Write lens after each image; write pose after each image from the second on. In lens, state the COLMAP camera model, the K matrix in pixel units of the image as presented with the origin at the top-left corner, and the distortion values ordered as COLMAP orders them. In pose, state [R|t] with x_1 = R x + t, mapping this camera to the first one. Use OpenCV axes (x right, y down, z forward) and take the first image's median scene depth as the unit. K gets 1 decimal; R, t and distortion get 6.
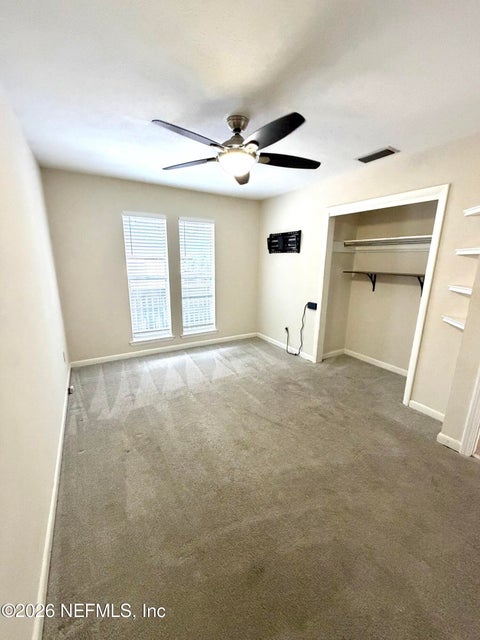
lens RADIAL K [[253.4, 0, 240.1], [0, 253.4, 321.7], [0, 0, 1]] dist [0.000256, -0.000014]
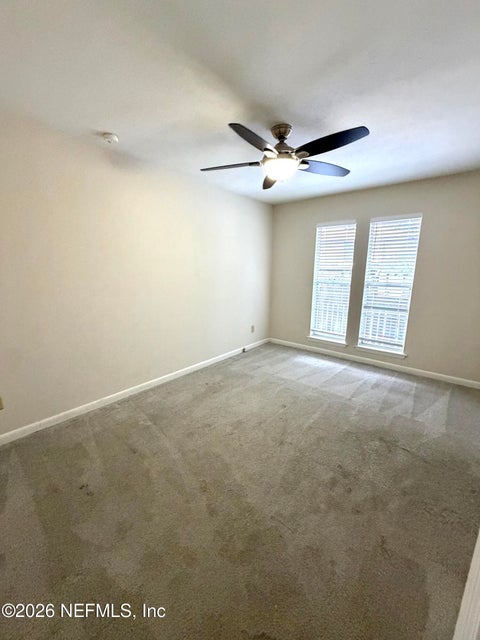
lens RADIAL K [[253.4, 0, 243.1], [0, 253.4, 327.5], [0, 0, 1]] dist [0.000256, -0.000014]
pose [[0.339214, 0.210597, -0.916833, 0.527200], [-0.225875, 0.964341, 0.137939, -0.053205], [0.913189, 0.160299, 0.374686, 0.289350]]
